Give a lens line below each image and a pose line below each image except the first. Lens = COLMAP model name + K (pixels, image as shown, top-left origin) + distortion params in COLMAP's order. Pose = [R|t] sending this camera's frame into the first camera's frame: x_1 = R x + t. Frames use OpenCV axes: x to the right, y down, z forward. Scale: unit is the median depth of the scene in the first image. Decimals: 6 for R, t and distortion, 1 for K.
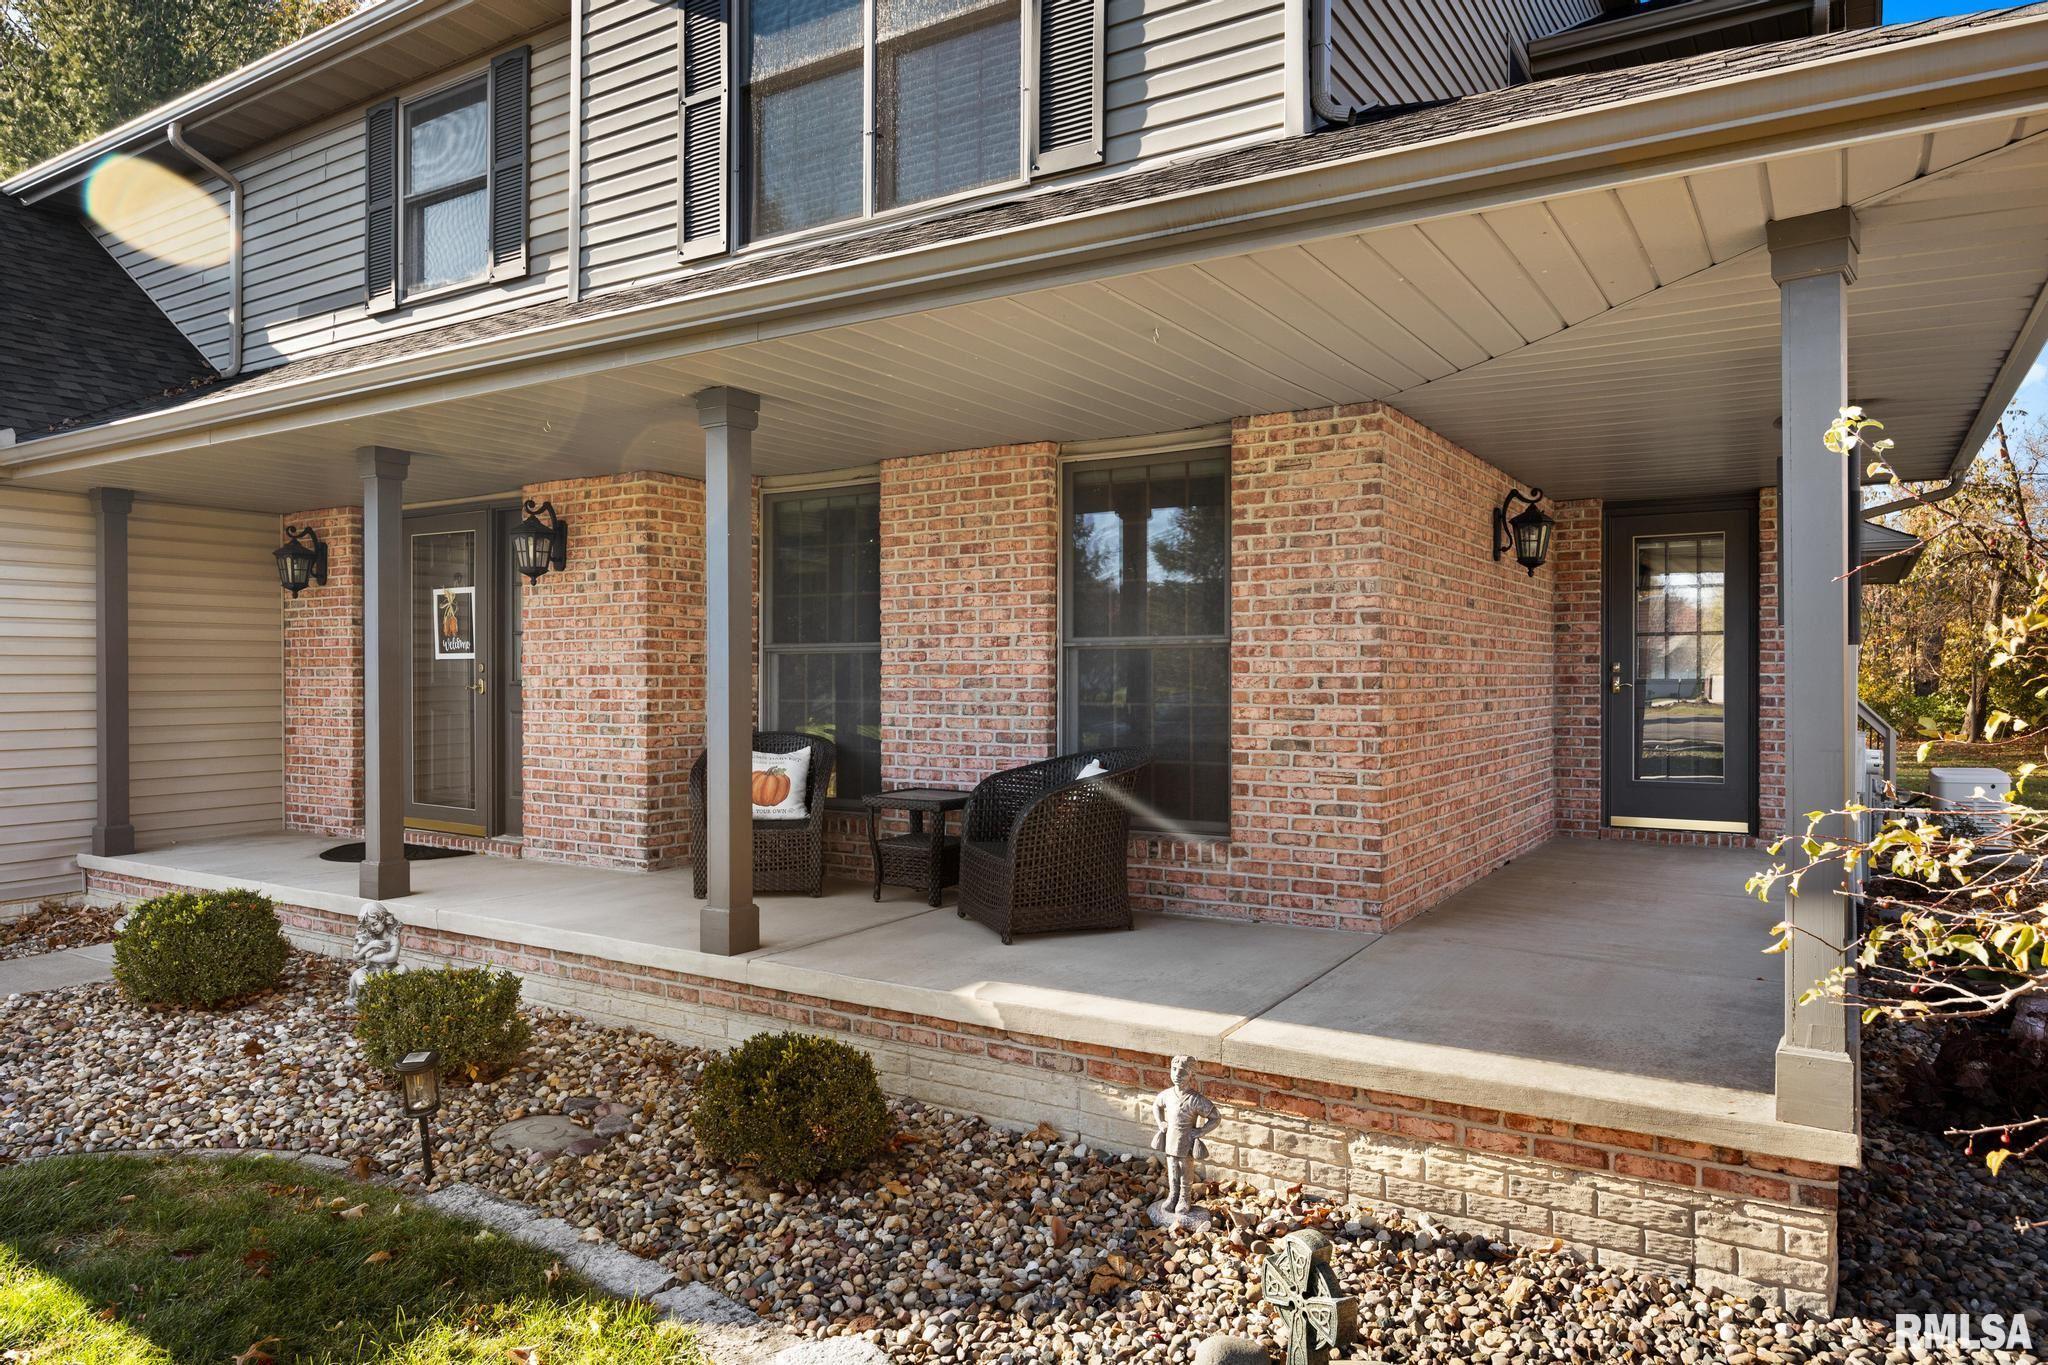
lens RADIAL K [[1318.8, 0, 1024.0], [0, 1318.8, 682.5], [0, 0, 1]] dist [-0.009486, -0.001664]
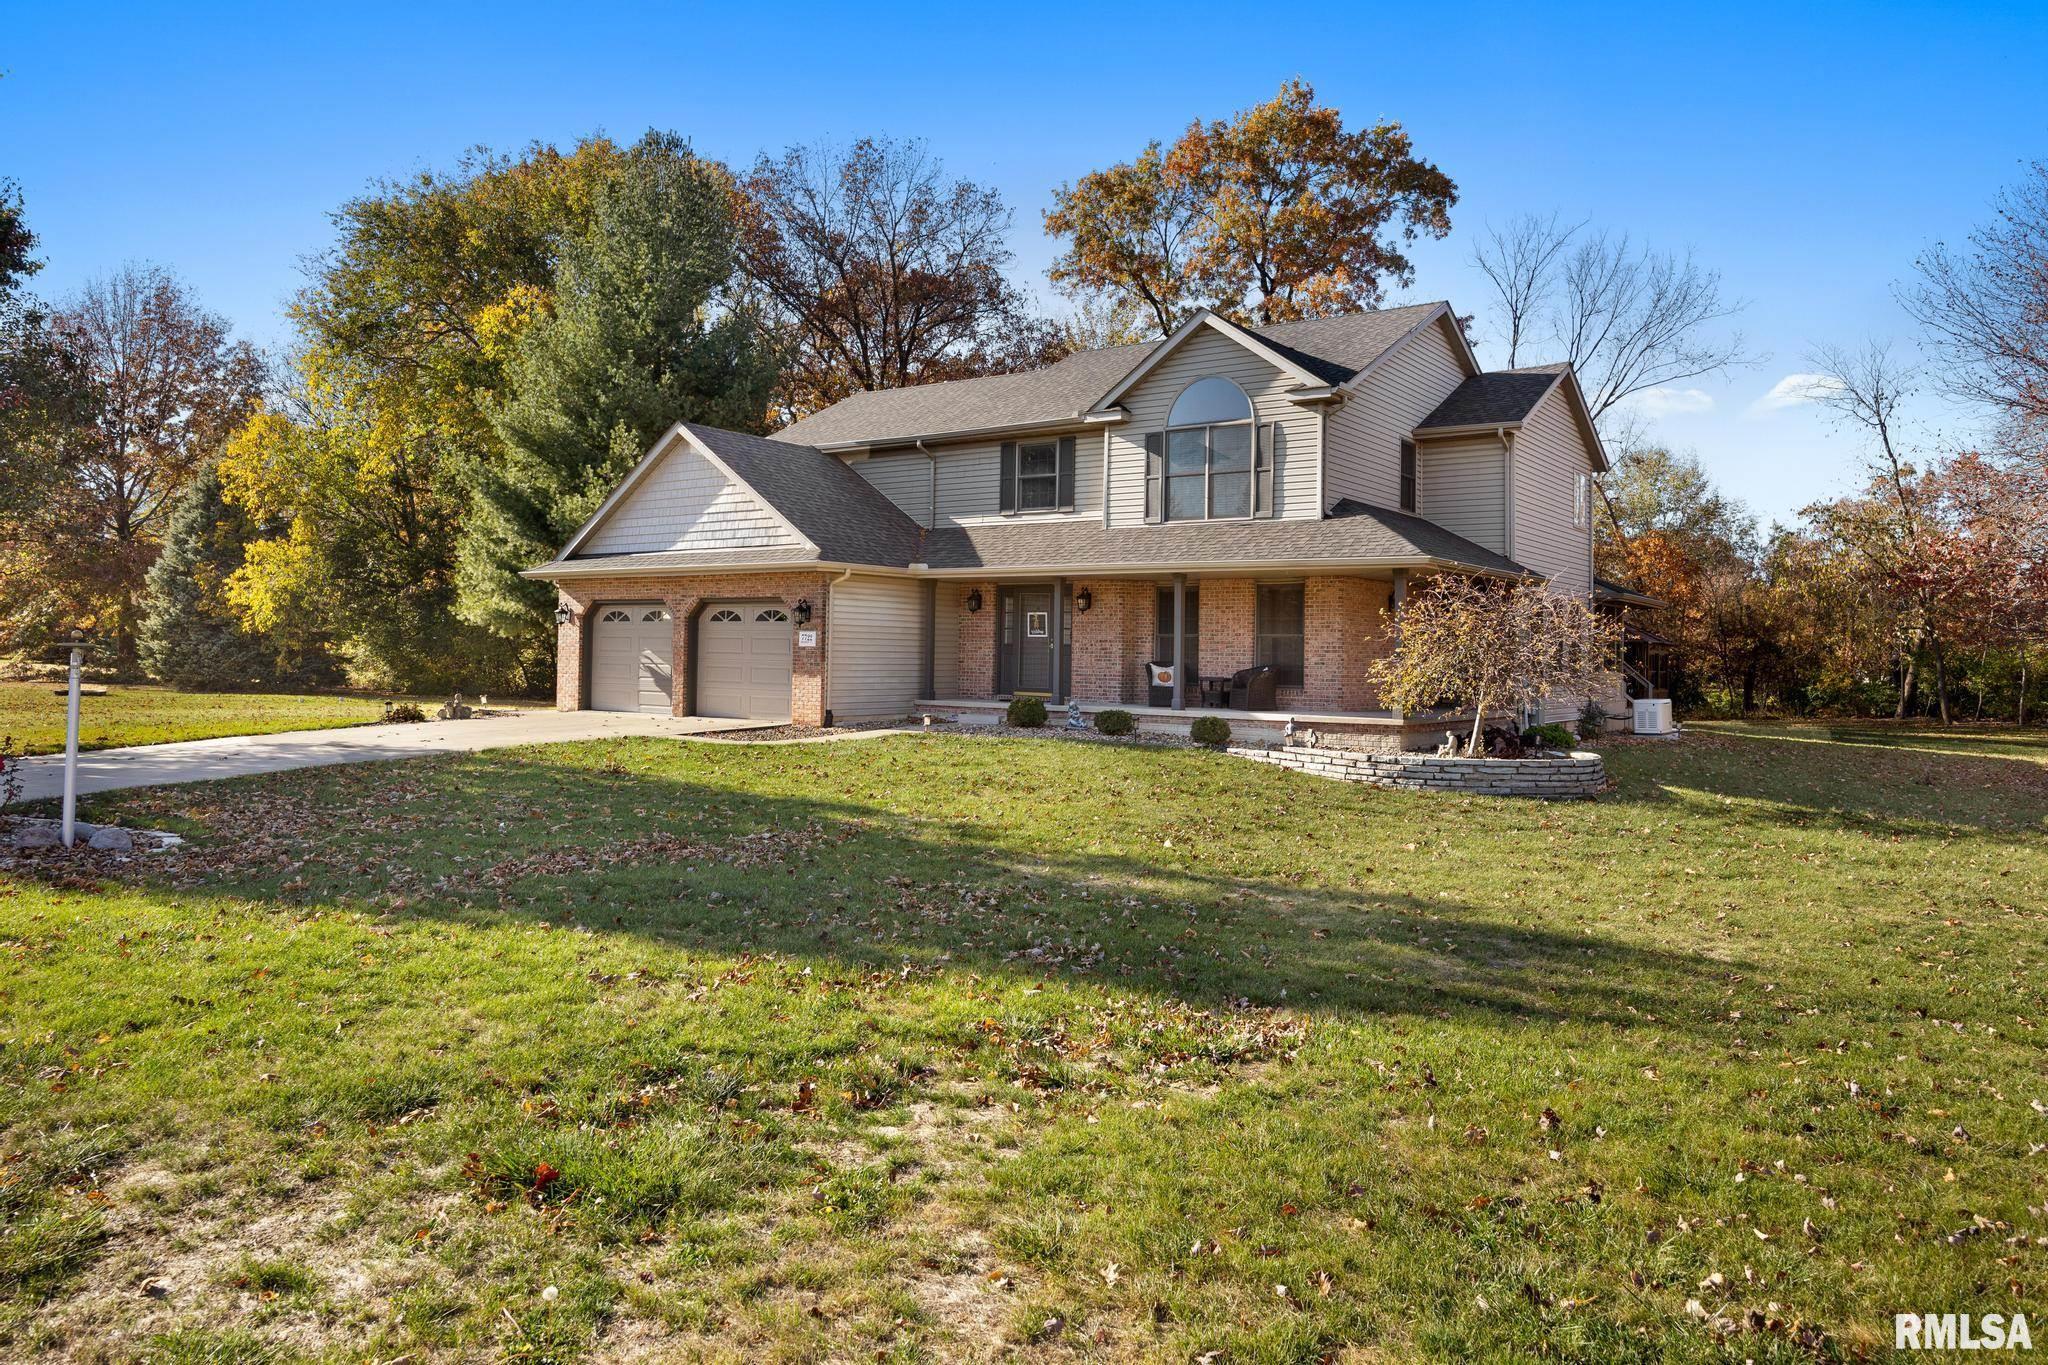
lens RADIAL K [[1392.1, 0, 1021.5], [0, 1392.1, 606.1], [0, 0, 1]] dist [-0.000539, -0.000170]
pose [[0.997619, 0.010375, -0.068187, -0.300011], [-0.012719, 0.999339, -0.034043, 0.022648], [0.067789, 0.034829, 0.997092, -2.397507]]
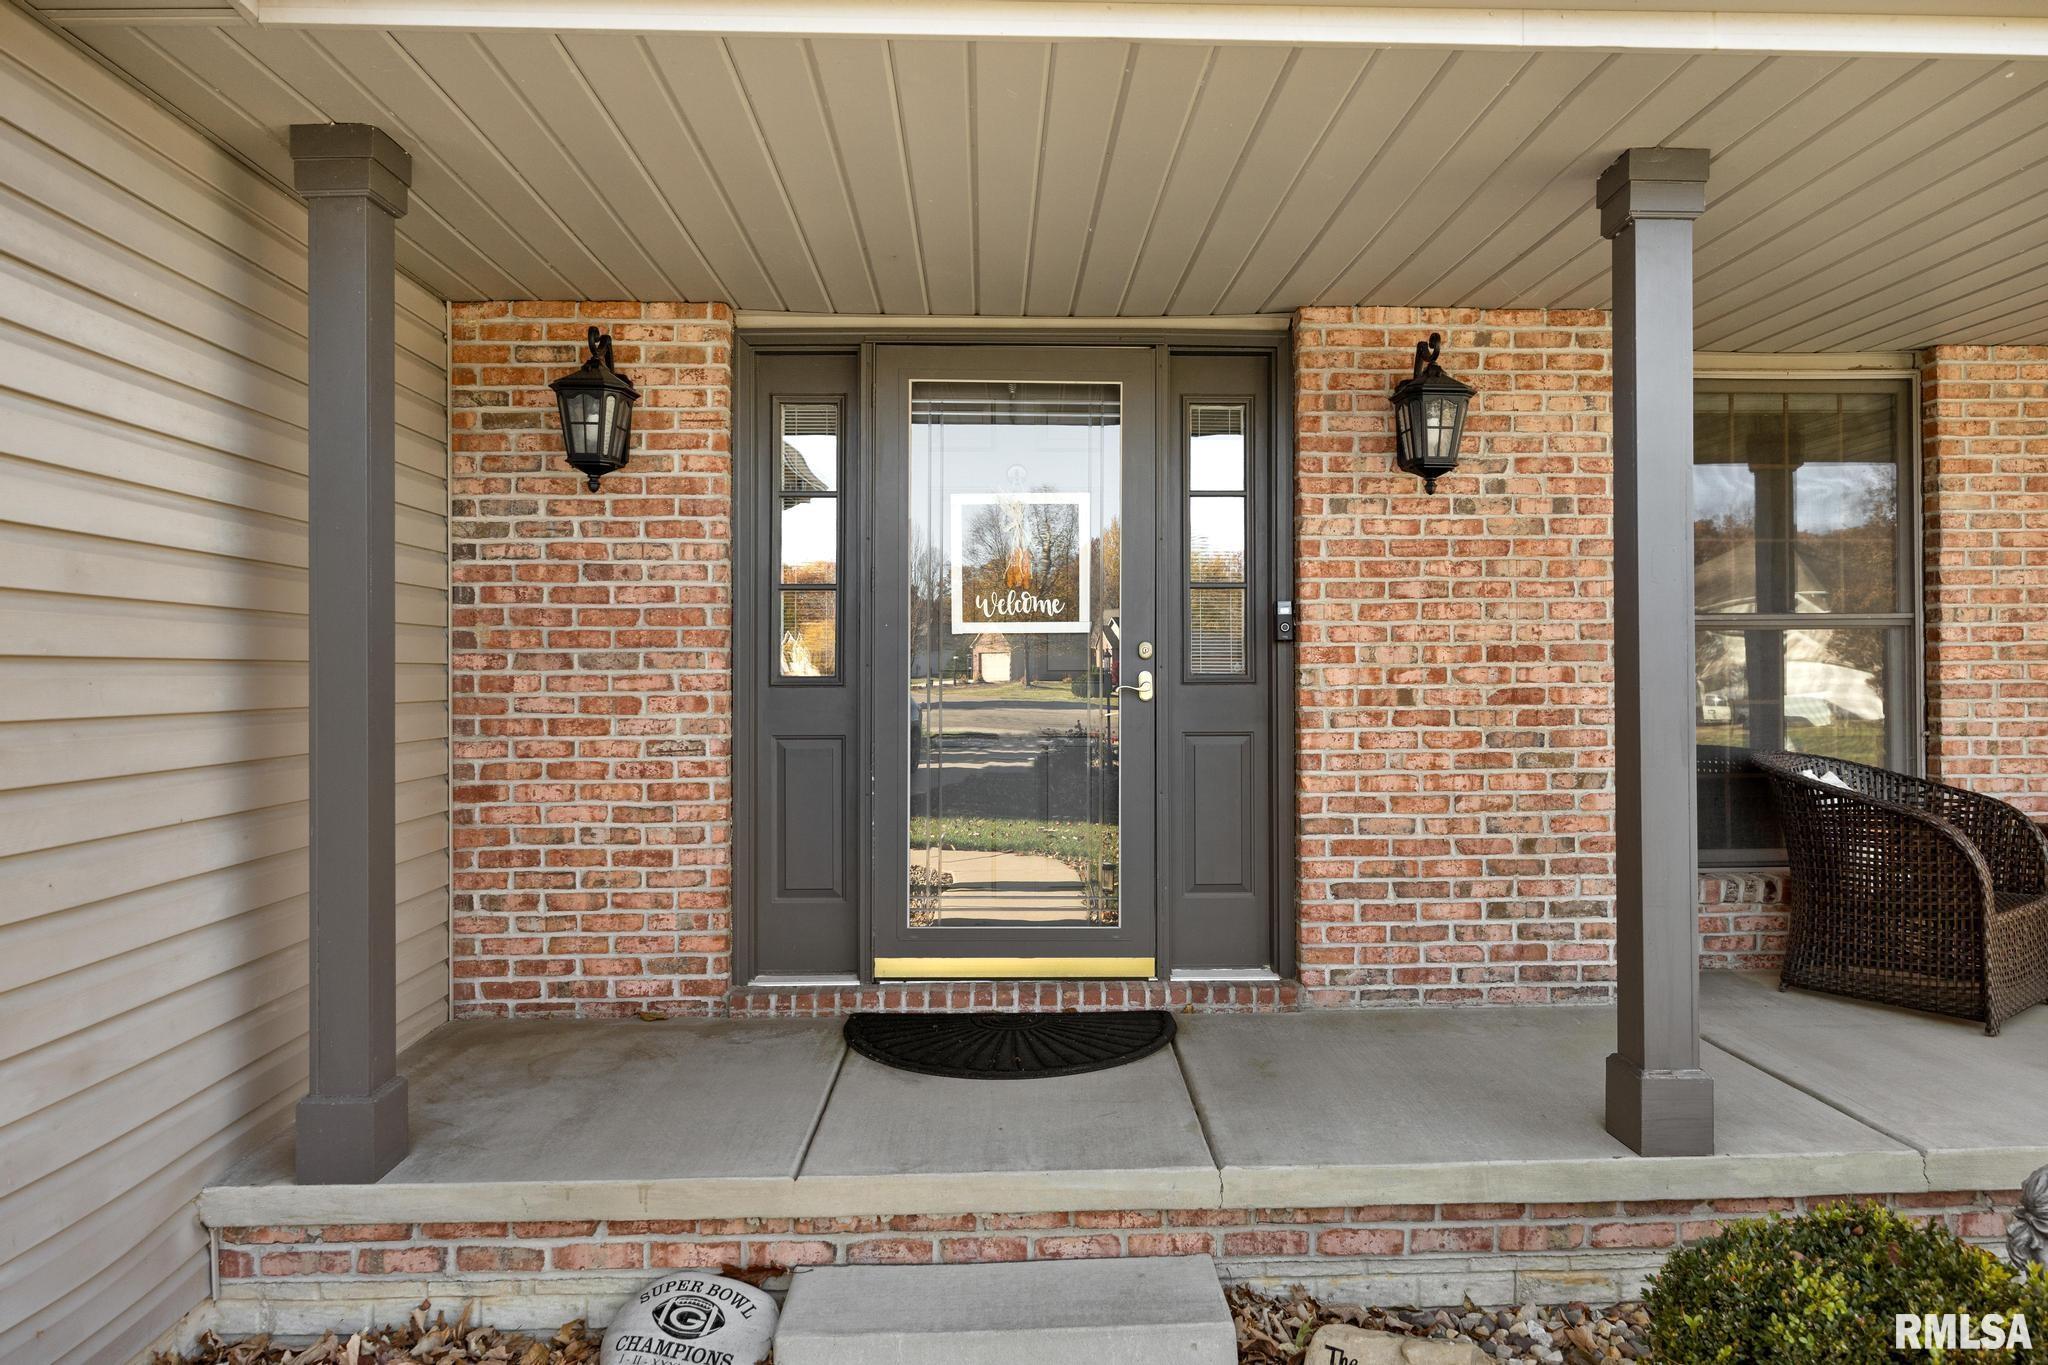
lens RADIAL K [[1332.4, 0, 1045.7], [0, 1332.4, 663.6], [0, 0, 1]] dist [-0.005917, -0.001151]
pose [[0.820788, 0.000932, 0.571232, -0.829939], [0.008101, 0.999879, -0.013271, 0.000895], [-0.571176, 0.015520, 0.820681, 0.664383]]
